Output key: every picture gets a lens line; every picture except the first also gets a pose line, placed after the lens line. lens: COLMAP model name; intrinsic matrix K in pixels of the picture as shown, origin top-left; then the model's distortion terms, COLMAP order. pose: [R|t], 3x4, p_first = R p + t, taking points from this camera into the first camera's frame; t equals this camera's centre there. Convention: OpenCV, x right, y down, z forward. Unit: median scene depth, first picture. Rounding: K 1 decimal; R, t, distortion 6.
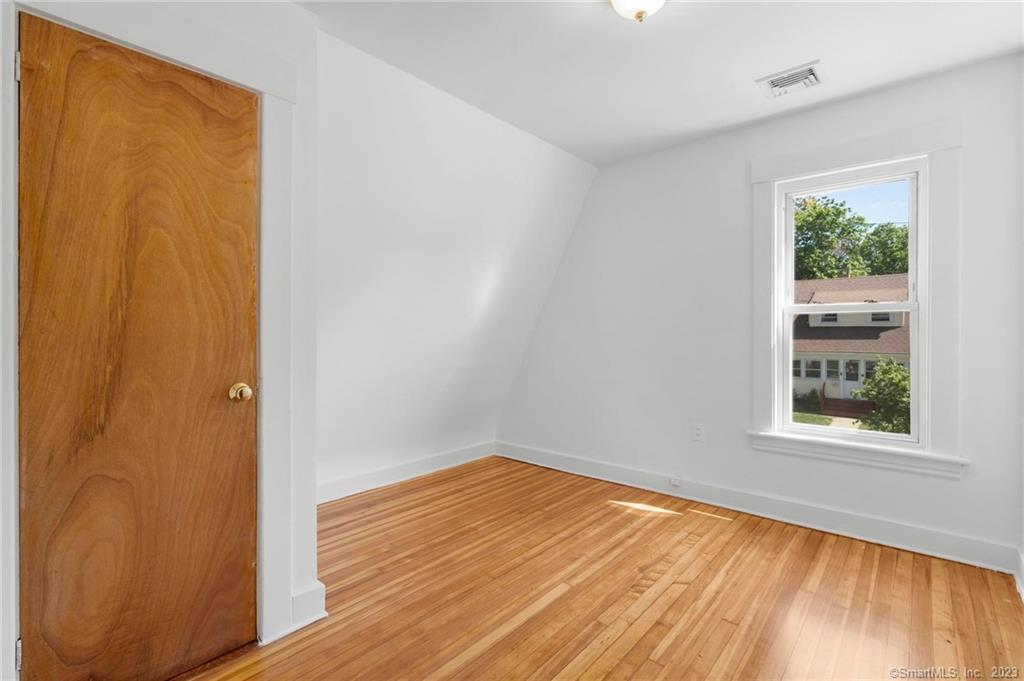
lens RADIAL K [[469.3, 0, 509.7], [0, 469.3, 333.2], [0, 0, 1]] dist [-0.002401, 0.000925]
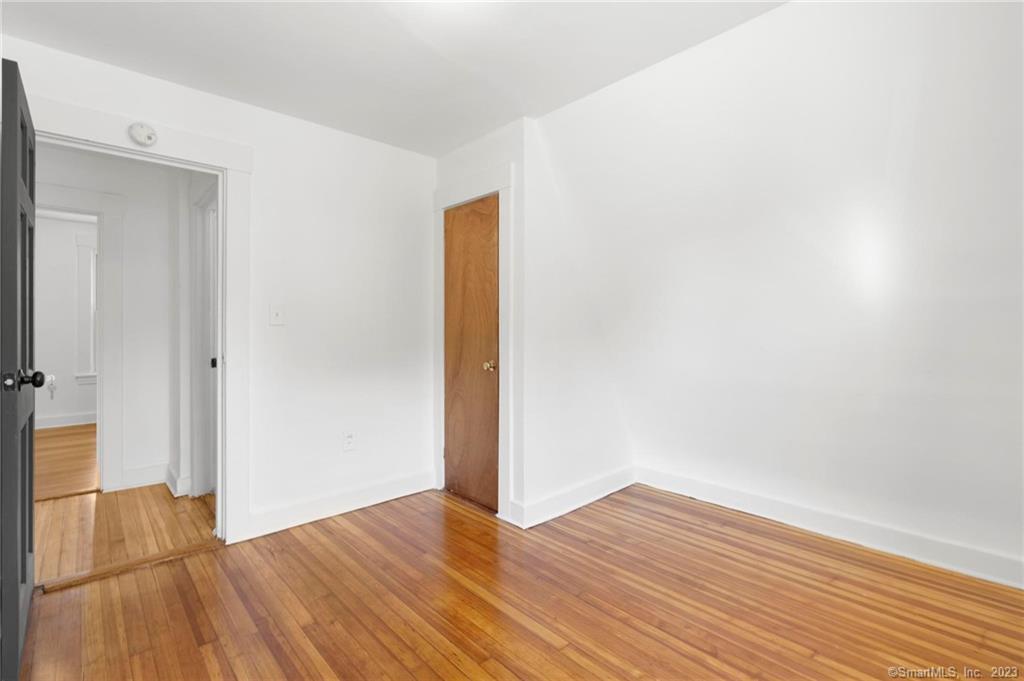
lens RADIAL K [[469.3, 0, 513.3], [0, 469.3, 330.5], [0, 0, 1]] dist [-0.002401, 0.000925]
pose [[-0.097008, 0.003270, -0.995278, 0.765209], [-0.004784, 0.999982, 0.003752, -0.009103], [0.995272, 0.005125, -0.096991, 0.808088]]
